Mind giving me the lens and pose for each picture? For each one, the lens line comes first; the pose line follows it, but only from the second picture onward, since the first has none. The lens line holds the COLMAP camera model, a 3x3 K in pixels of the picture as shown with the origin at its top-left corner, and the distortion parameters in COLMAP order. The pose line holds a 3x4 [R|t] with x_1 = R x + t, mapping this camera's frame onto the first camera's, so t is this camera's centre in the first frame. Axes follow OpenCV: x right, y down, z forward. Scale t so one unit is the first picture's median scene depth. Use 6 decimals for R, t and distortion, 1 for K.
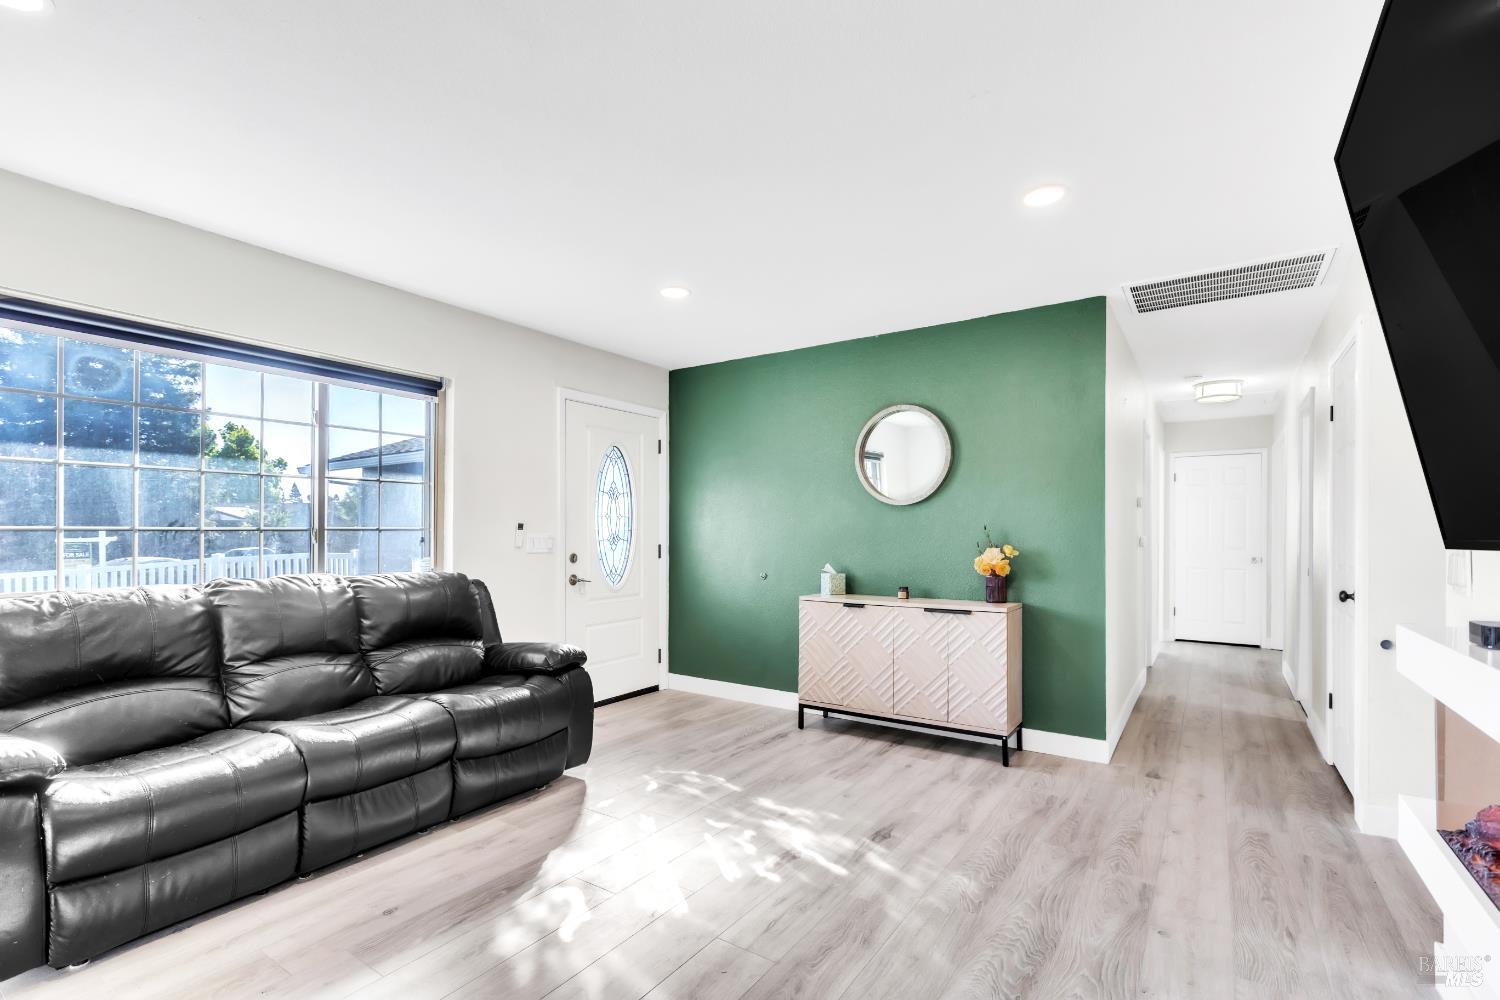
lens RADIAL K [[684.9, 0, 733.1], [0, 684.9, 528.1], [0, 0, 1]] dist [0.000702, -0.000289]
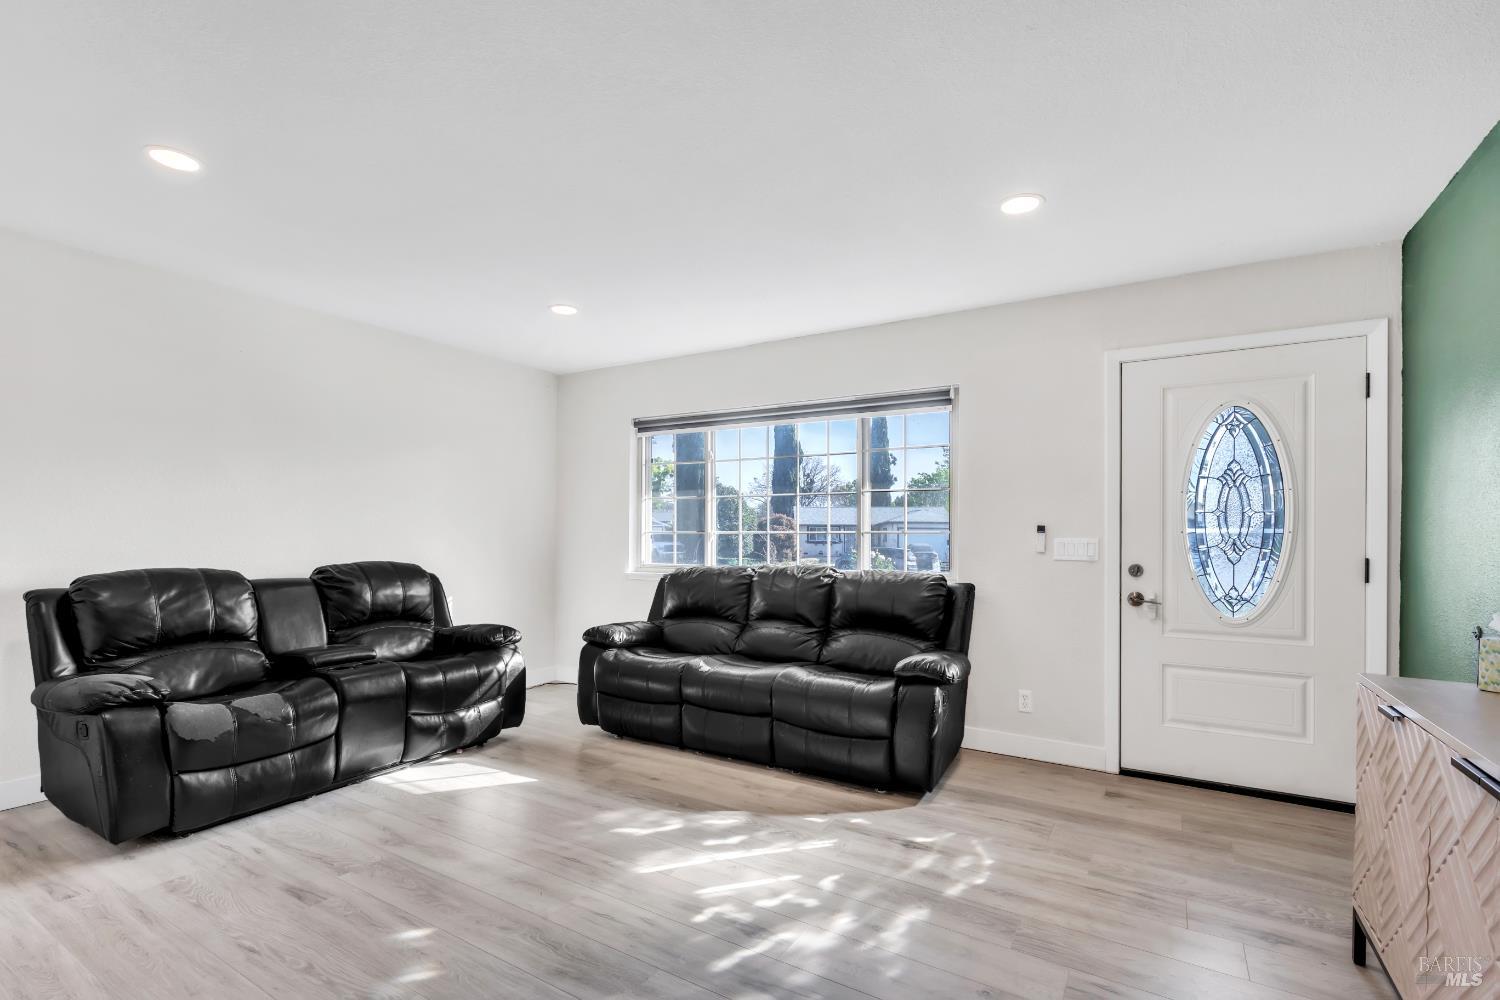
lens RADIAL K [[684.9, 0, 733.1], [0, 684.9, 528.1], [0, 0, 1]] dist [0.000702, -0.000289]
pose [[0.063788, -0.011802, -0.997894, 0.805439], [-0.004894, 0.999914, -0.012139, 0.013923], [0.997951, 0.005658, 0.063725, 0.831452]]
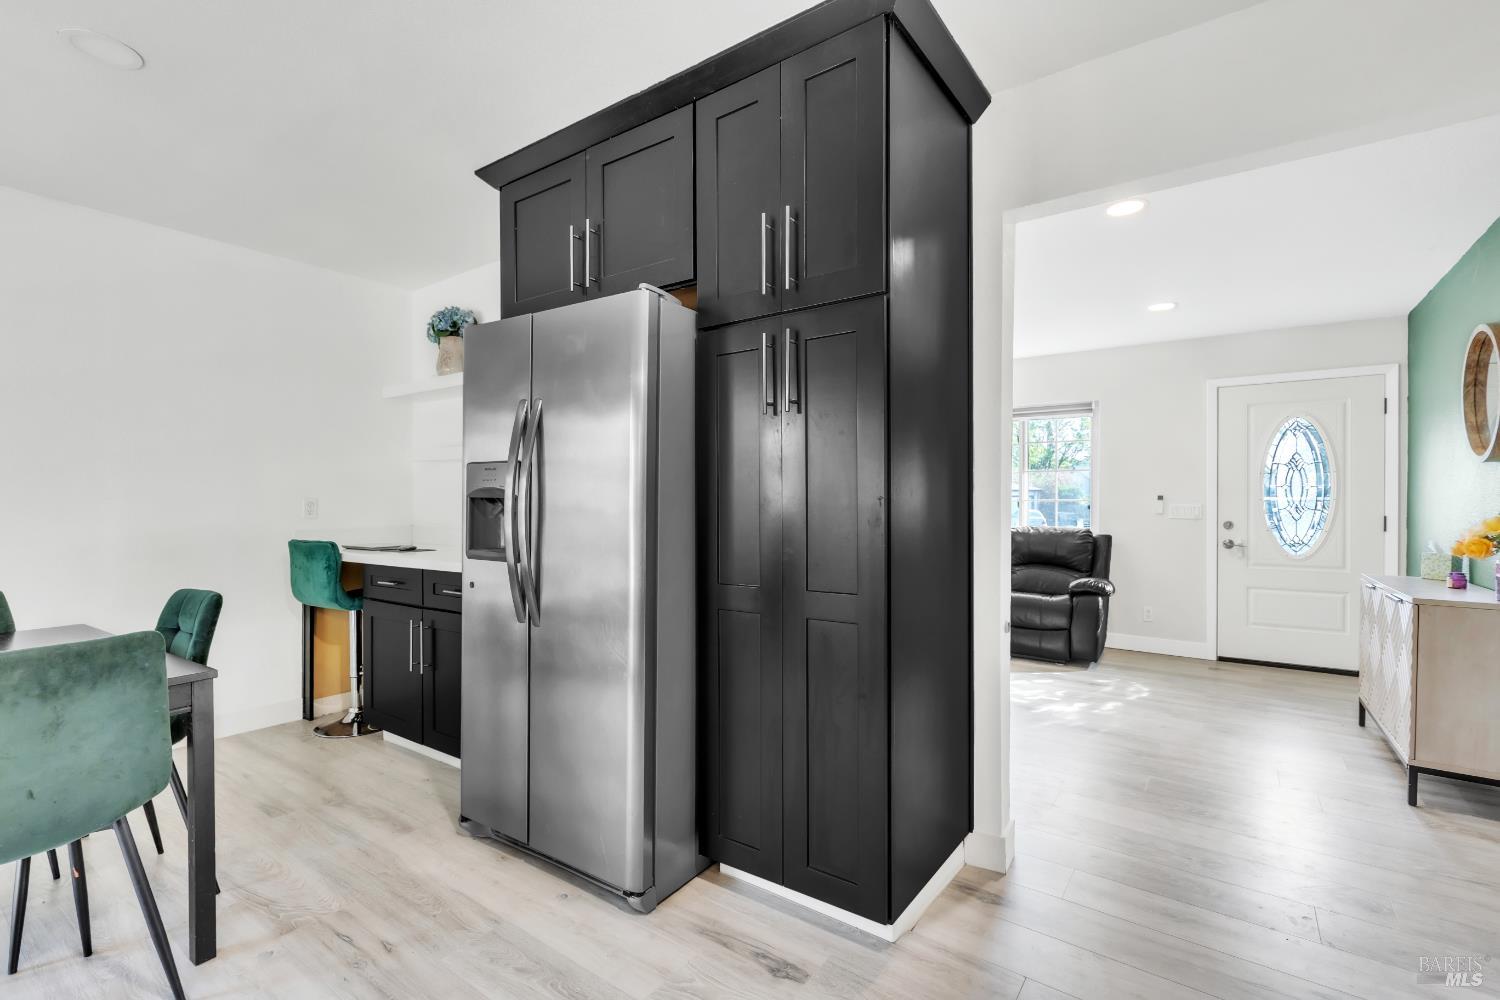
lens RADIAL K [[680.7, 0, 729.0], [0, 680.7, 497.4], [0, 0, 1]] dist [0.000307, -0.000089]
pose [[-0.008925, -0.009297, -0.999917, 1.487992], [-0.002081, 0.999955, -0.009279, 0.016464], [0.999958, 0.001998, -0.008944, 0.289879]]
